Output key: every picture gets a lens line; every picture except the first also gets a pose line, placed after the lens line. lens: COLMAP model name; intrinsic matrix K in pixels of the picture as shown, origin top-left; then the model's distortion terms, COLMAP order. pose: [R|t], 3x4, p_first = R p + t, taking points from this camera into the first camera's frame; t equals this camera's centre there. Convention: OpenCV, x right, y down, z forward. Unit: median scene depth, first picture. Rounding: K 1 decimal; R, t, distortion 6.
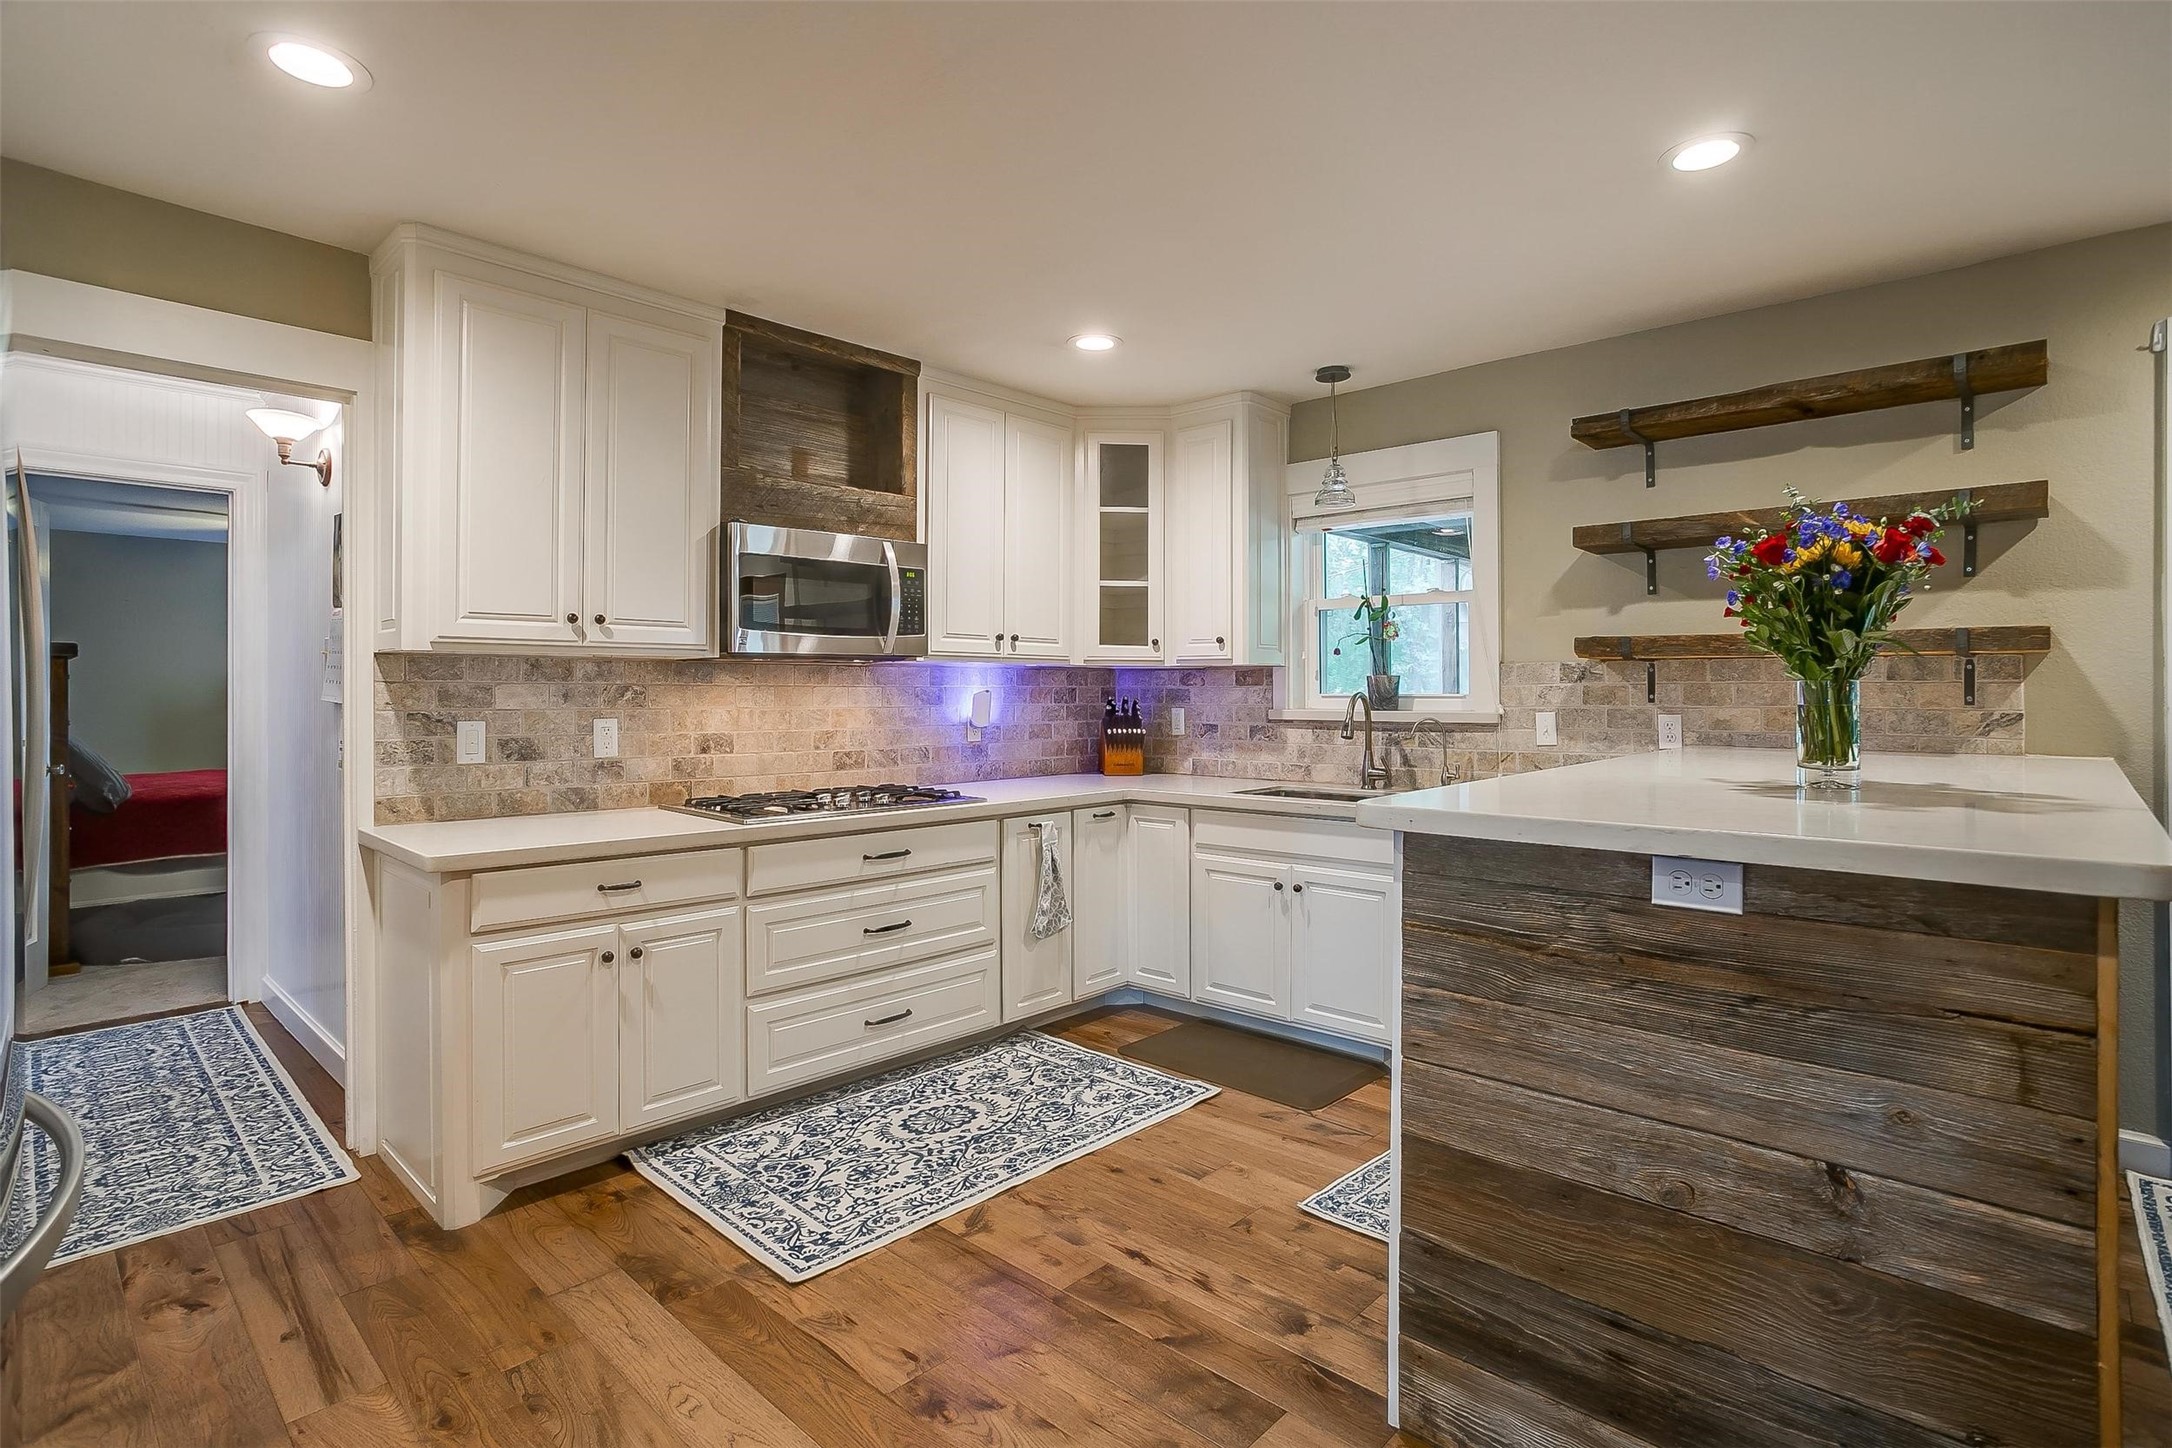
lens RADIAL K [[1065.0, 0, 1083.9], [0, 1065.0, 698.8], [0, 0, 1]] dist [0.030722, 0.000812]
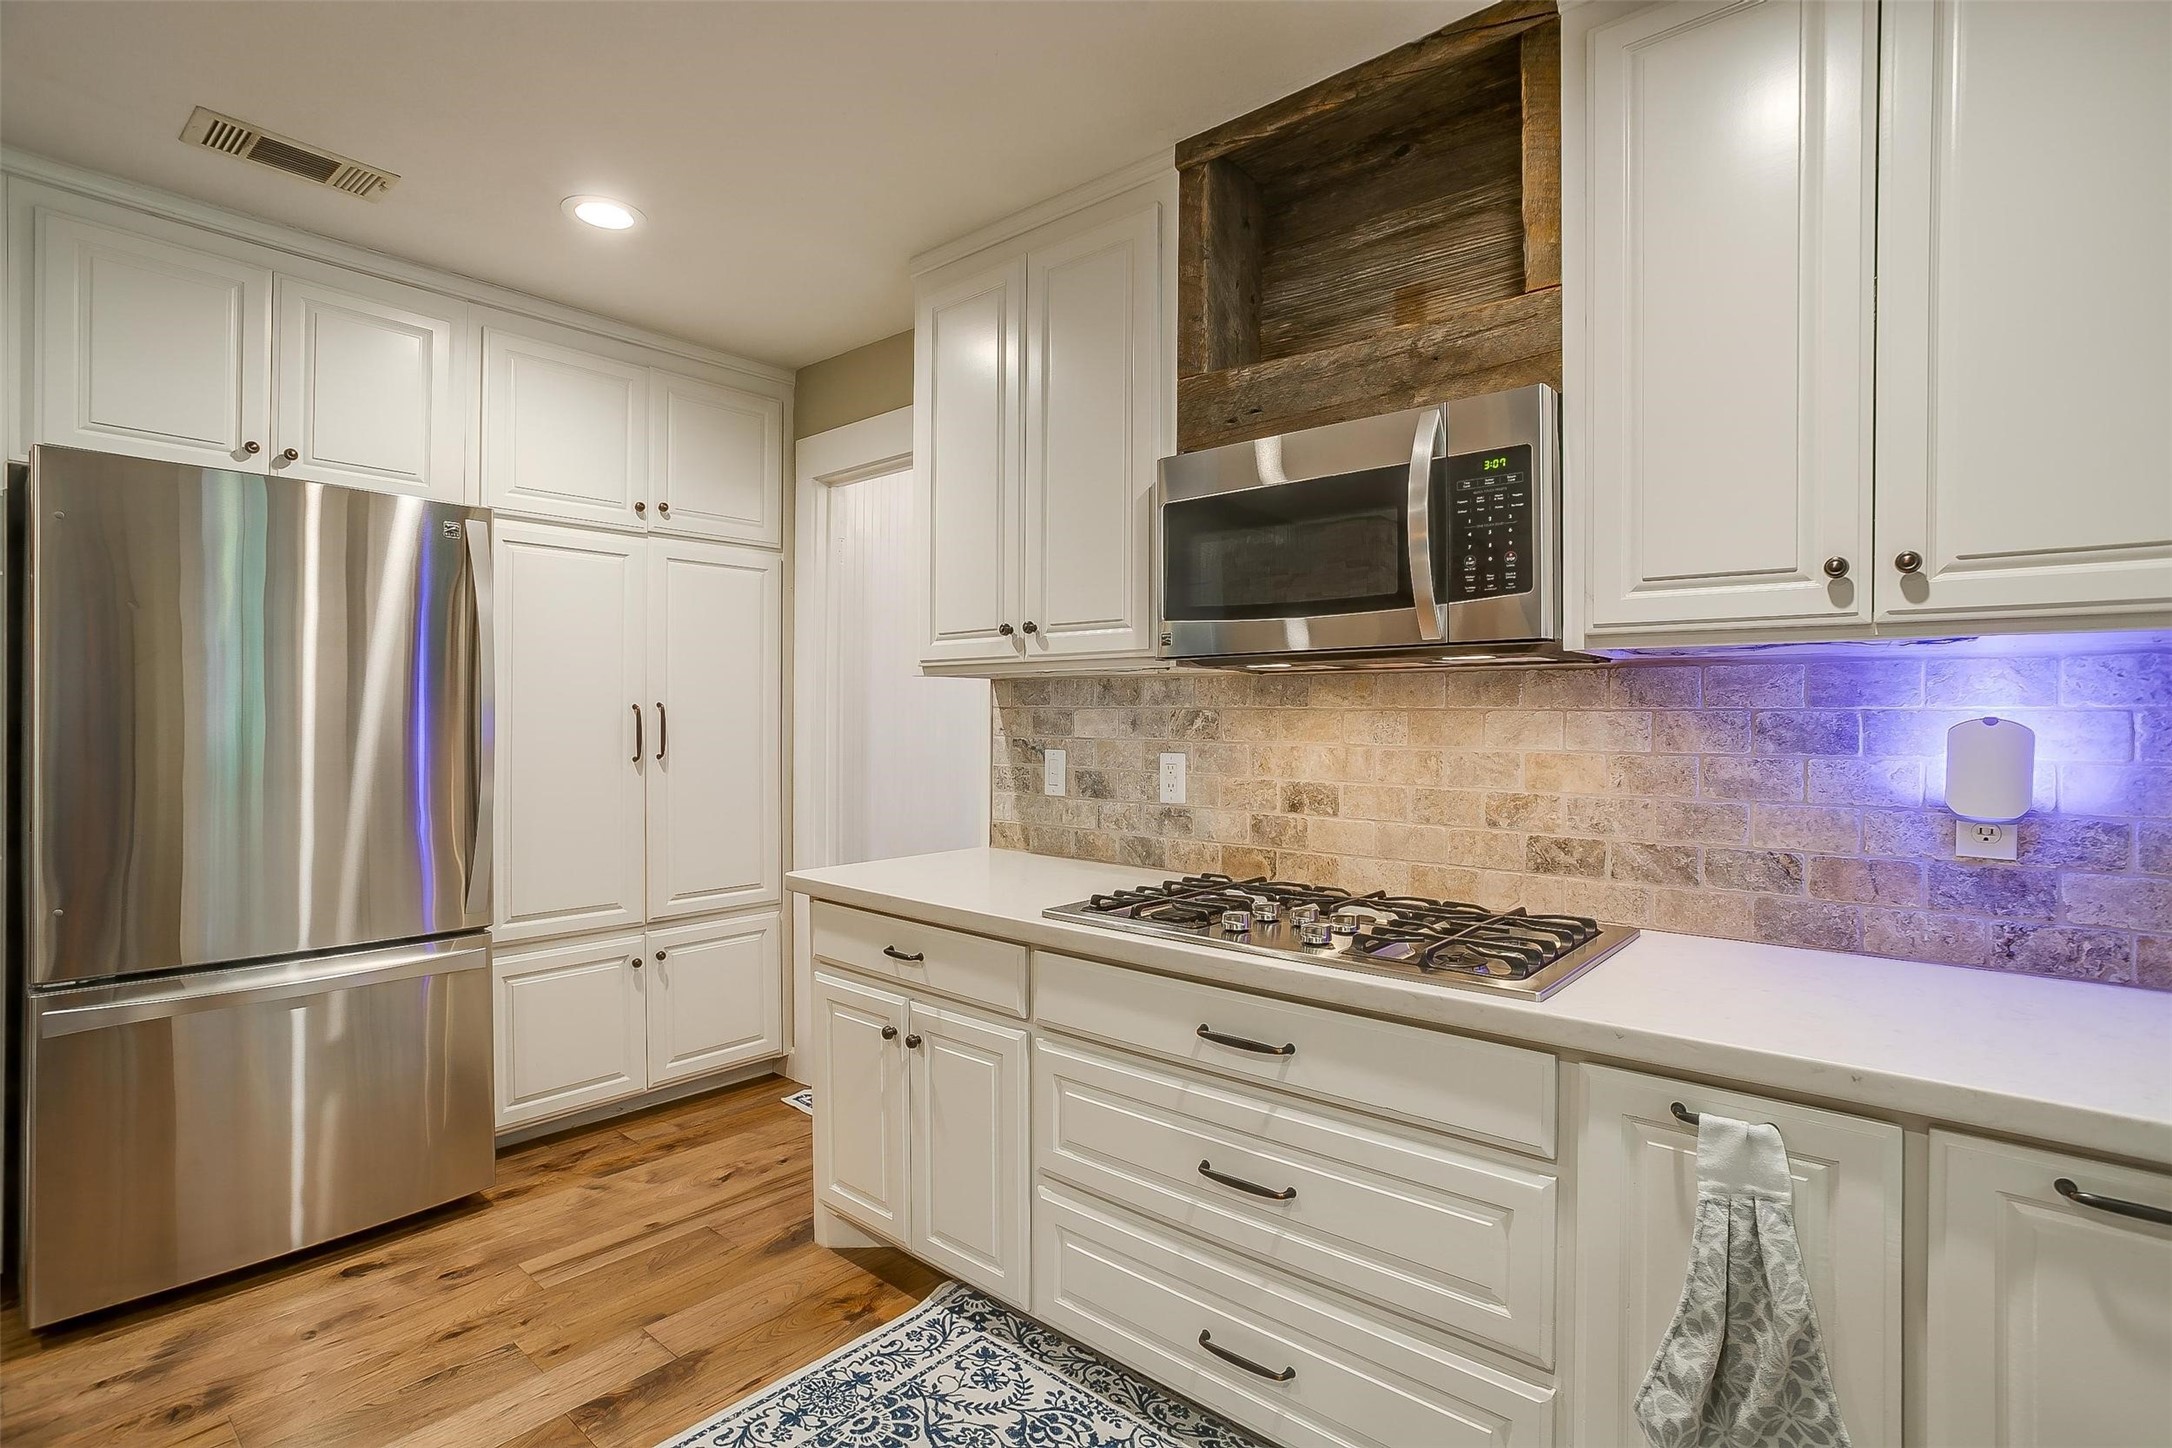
lens RADIAL K [[1055.3, 0, 1089.5], [0, 1055.3, 724.7], [0, 0, 1]] dist [-0.063760, 0.040686]
pose [[0.053308, 0.004400, -0.998568, 0.322083], [-0.013498, 0.999902, 0.003686, -0.004066], [0.998487, 0.013282, 0.053362, 0.942454]]
